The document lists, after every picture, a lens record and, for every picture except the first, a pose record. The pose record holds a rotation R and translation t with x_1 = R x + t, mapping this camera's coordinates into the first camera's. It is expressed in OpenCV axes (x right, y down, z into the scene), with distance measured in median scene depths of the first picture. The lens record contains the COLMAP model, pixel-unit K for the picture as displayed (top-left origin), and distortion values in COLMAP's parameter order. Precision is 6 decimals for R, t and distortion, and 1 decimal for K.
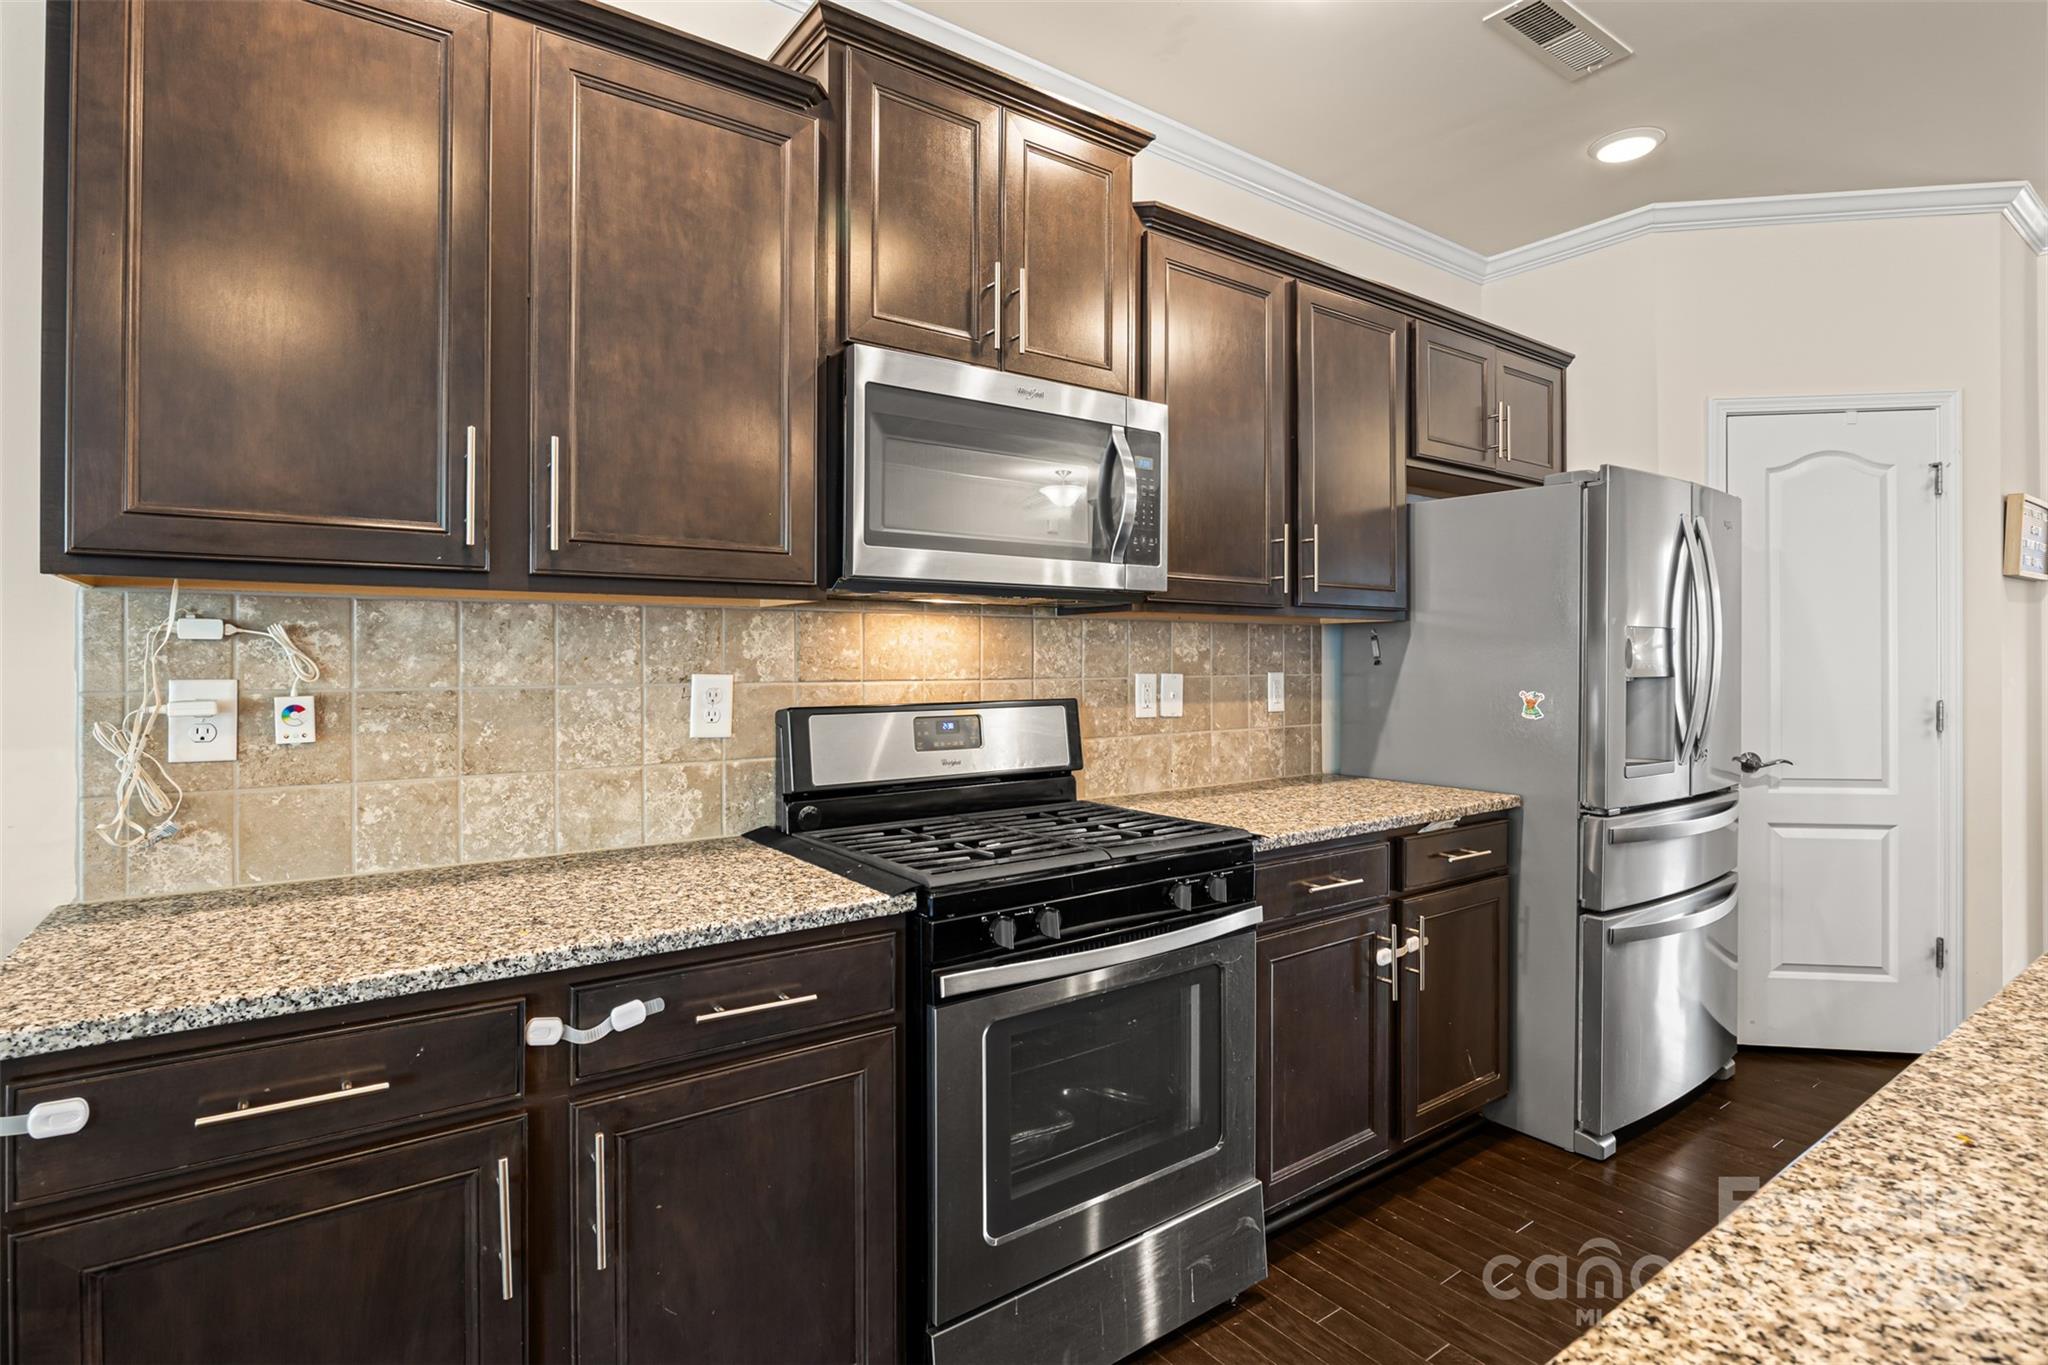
lens RADIAL K [[1017.0, 0, 1038.4], [0, 1017.0, 656.0], [0, 0, 1]] dist [-0.008542, -0.000768]
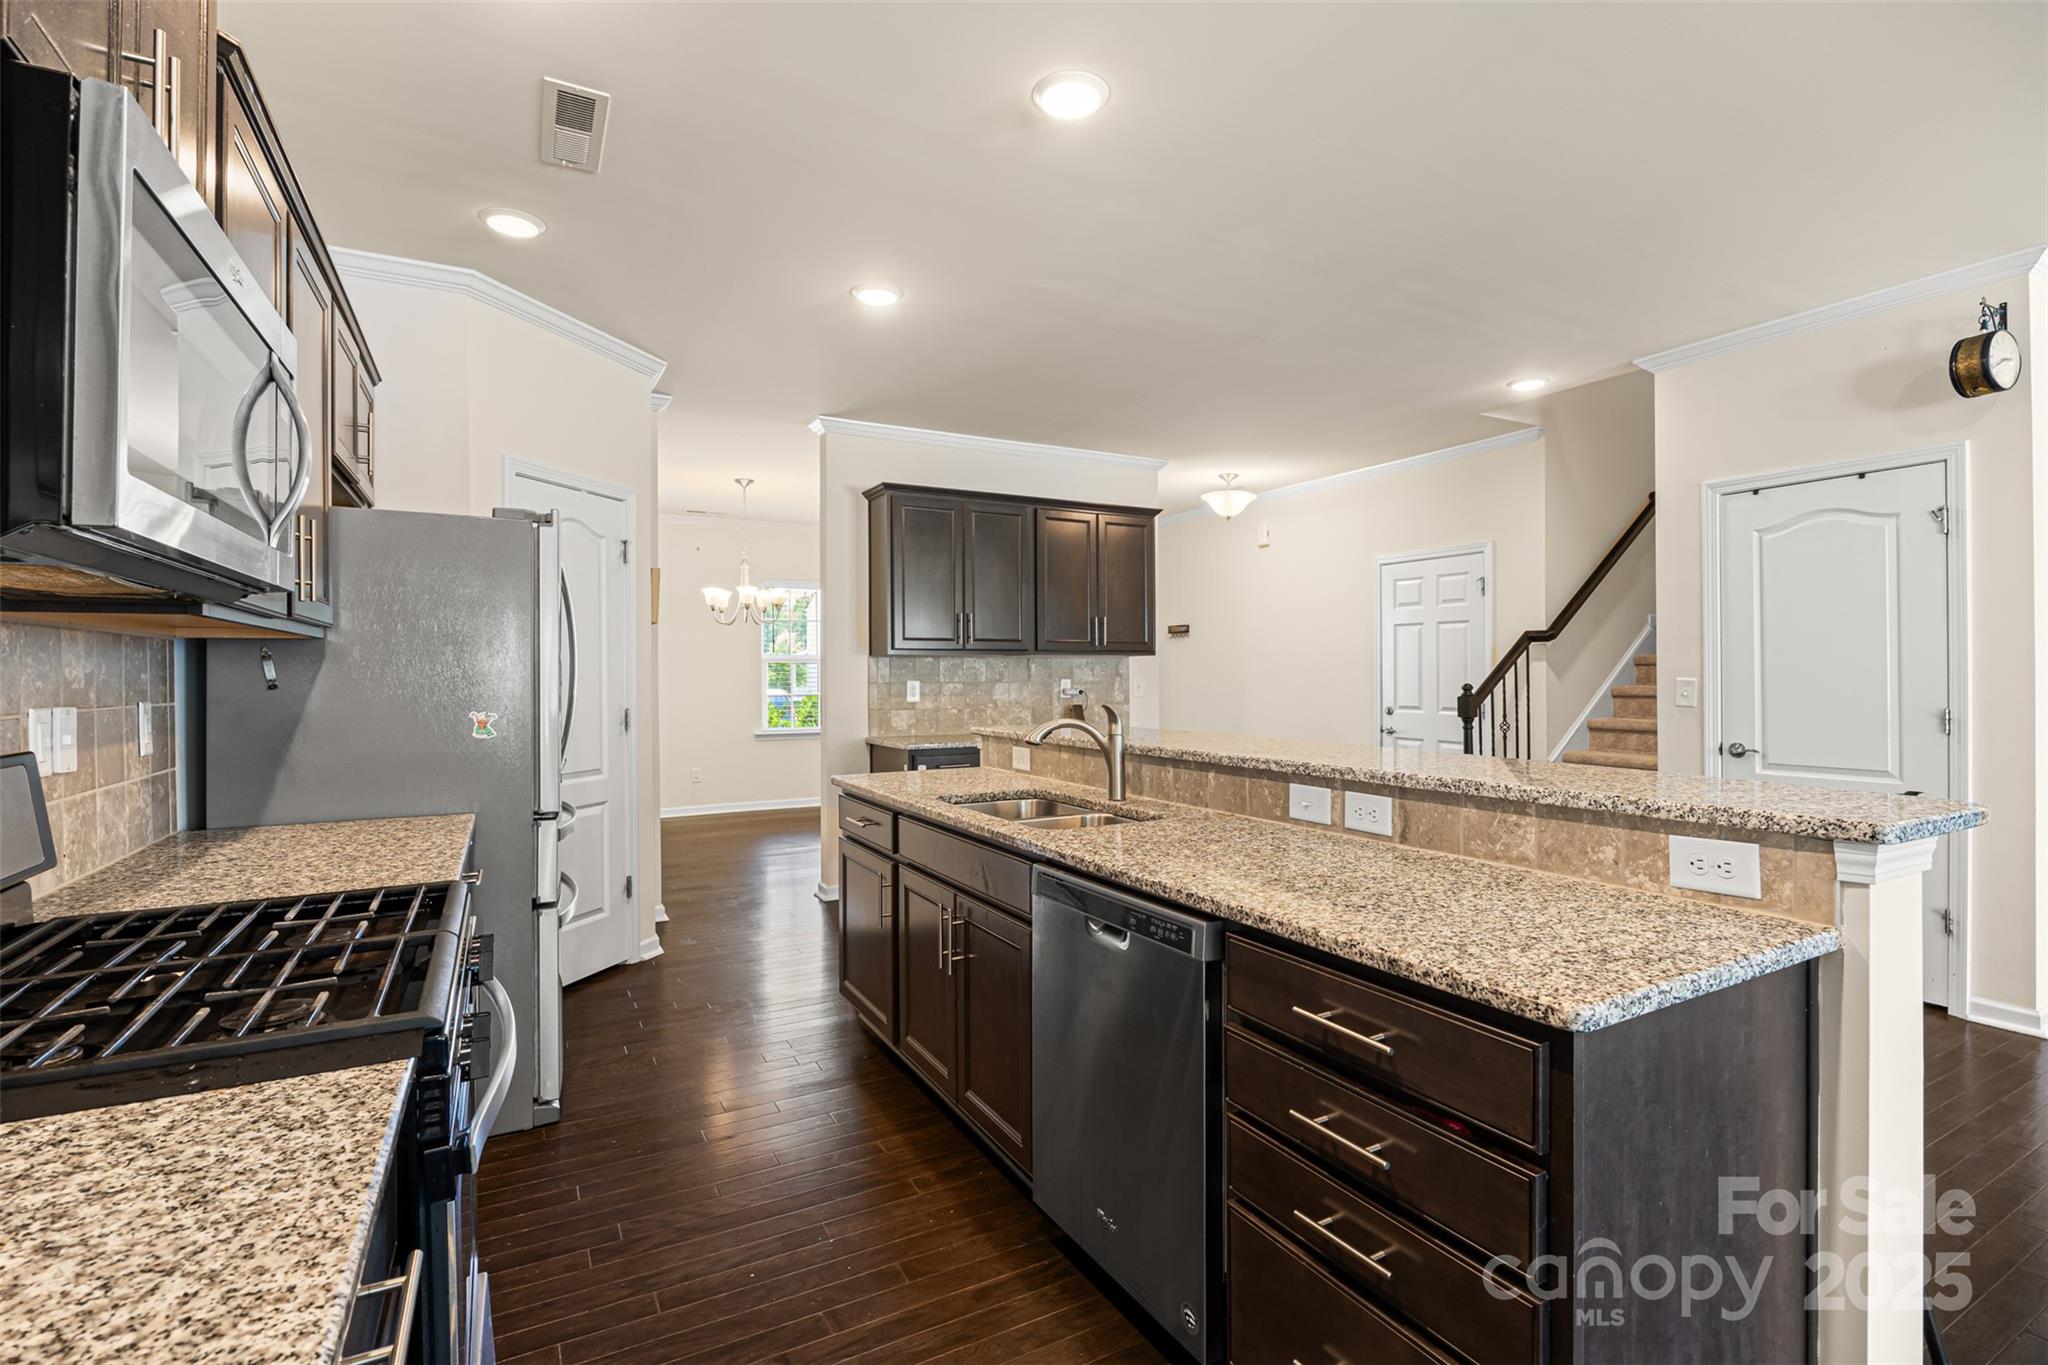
lens RADIAL K [[952.3, 0, 1027.0], [0, 952.3, 672.8], [0, 0, 1]] dist [-0.003116, -0.000066]
pose [[0.133123, 0.001221, 0.991099, -0.501706], [0.005195, 0.999985, -0.001929, -0.000663], [-0.991086, 0.005405, 0.133115, 0.382821]]
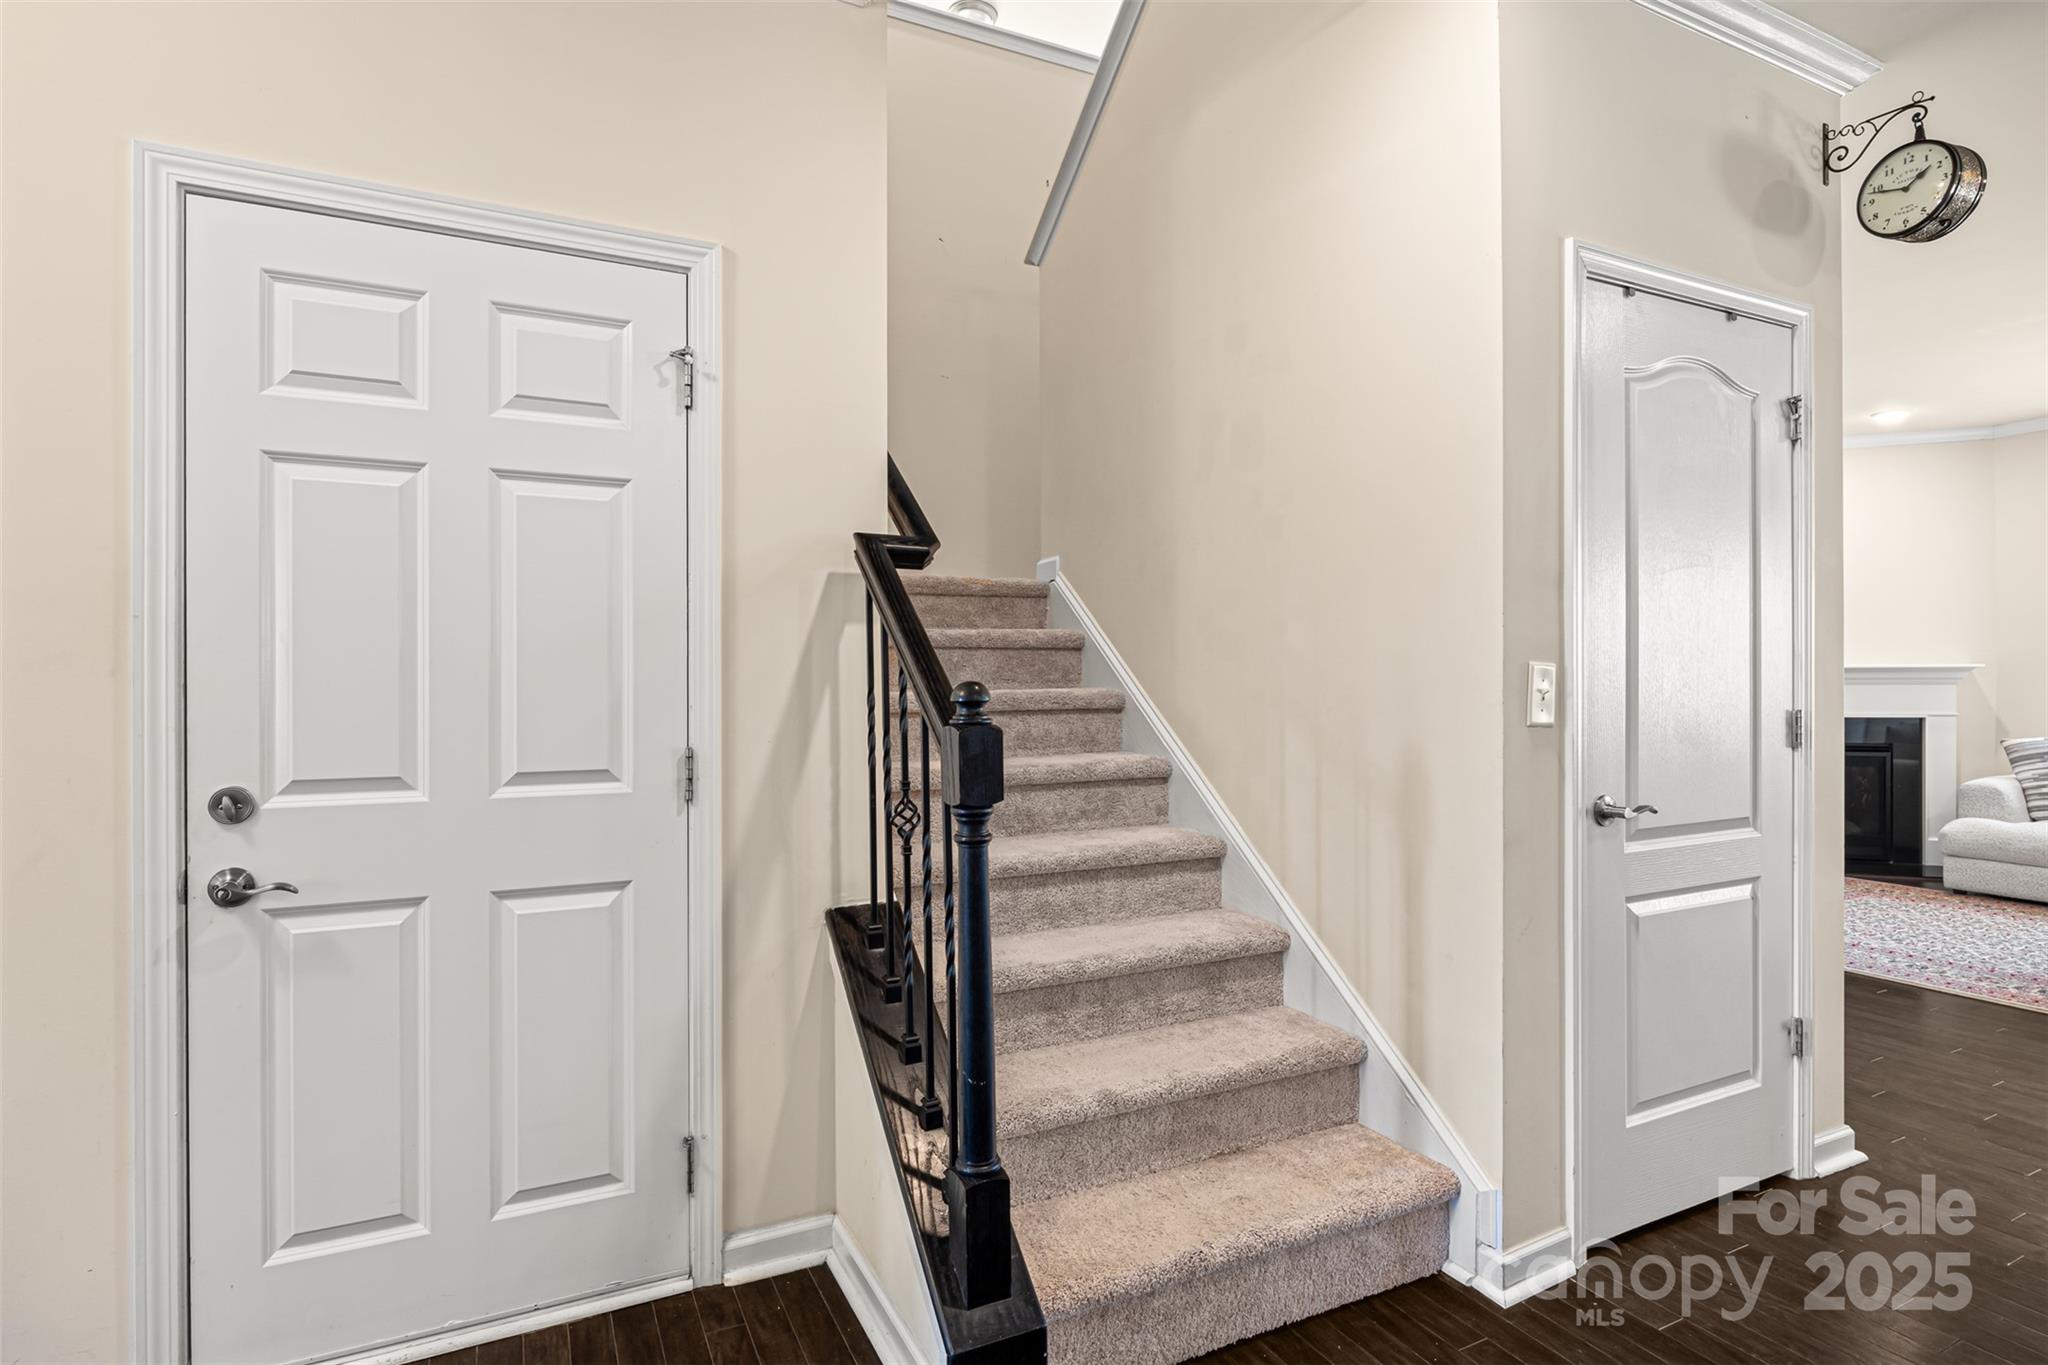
lens RADIAL K [[1017.0, 0, 1026.6], [0, 1017.0, 681.1], [0, 0, 1]] dist [-0.008542, -0.000768]
pose [[-0.983699, 0.004097, 0.179774, 1.891793], [0.004660, 0.999985, 0.002708, 0.025957], [-0.179761, 0.003501, -0.983704, 0.301361]]
